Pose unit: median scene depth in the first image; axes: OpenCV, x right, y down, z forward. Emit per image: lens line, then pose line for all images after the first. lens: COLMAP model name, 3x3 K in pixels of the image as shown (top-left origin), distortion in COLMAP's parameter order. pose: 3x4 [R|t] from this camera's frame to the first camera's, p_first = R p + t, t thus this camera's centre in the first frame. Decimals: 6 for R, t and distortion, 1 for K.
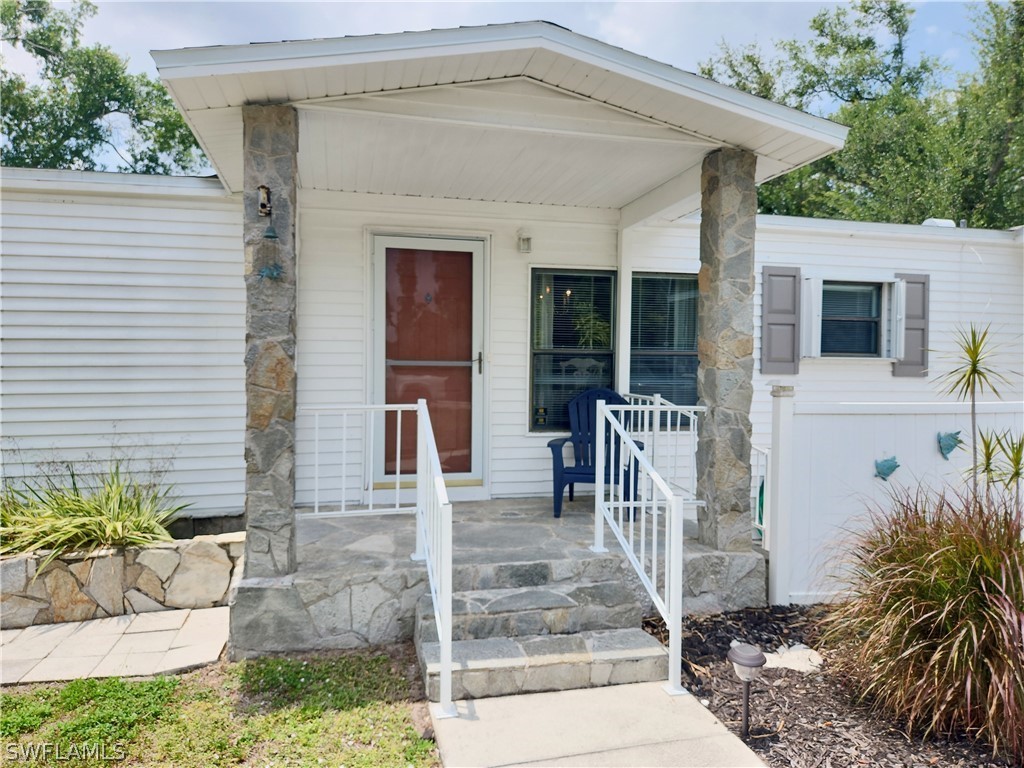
lens RADIAL K [[687.2, 0, 506.5], [0, 687.2, 380.6], [0, 0, 1]] dist [0.021724, -0.001836]
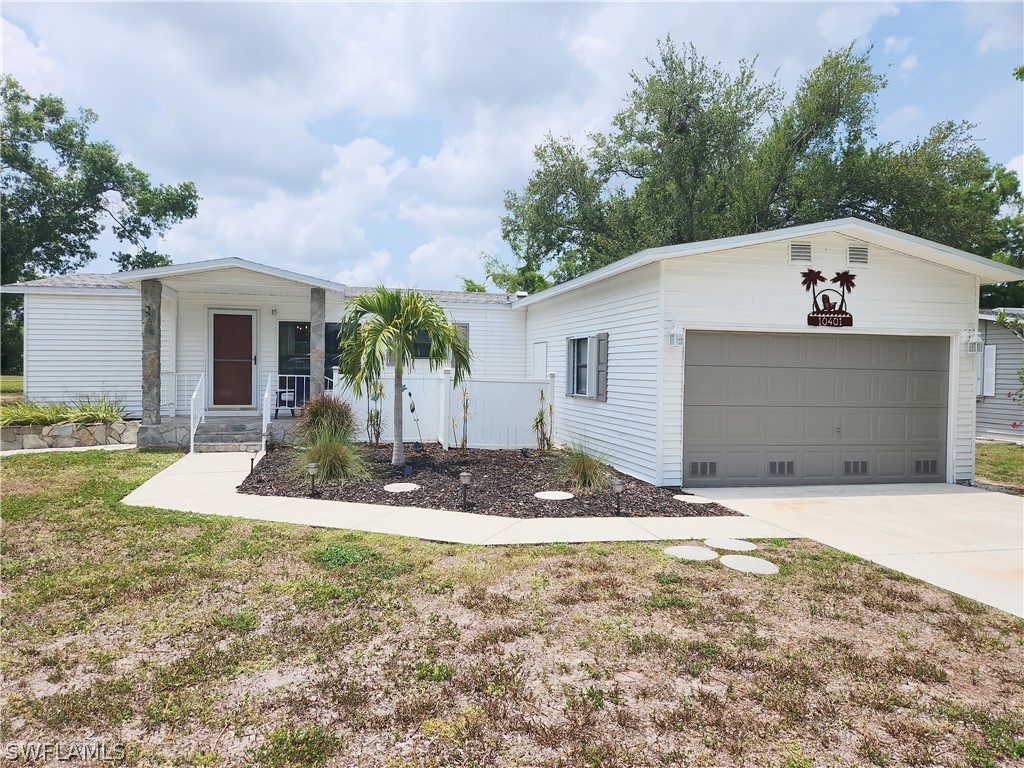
lens RADIAL K [[687.2, 0, 516.7], [0, 687.2, 384.4], [0, 0, 1]] dist [0.021724, -0.001836]
pose [[0.999952, 0.004022, 0.008976, 0.870703], [-0.004054, 0.999986, 0.003478, 0.047432], [-0.008962, -0.003515, 0.999954, -1.461862]]
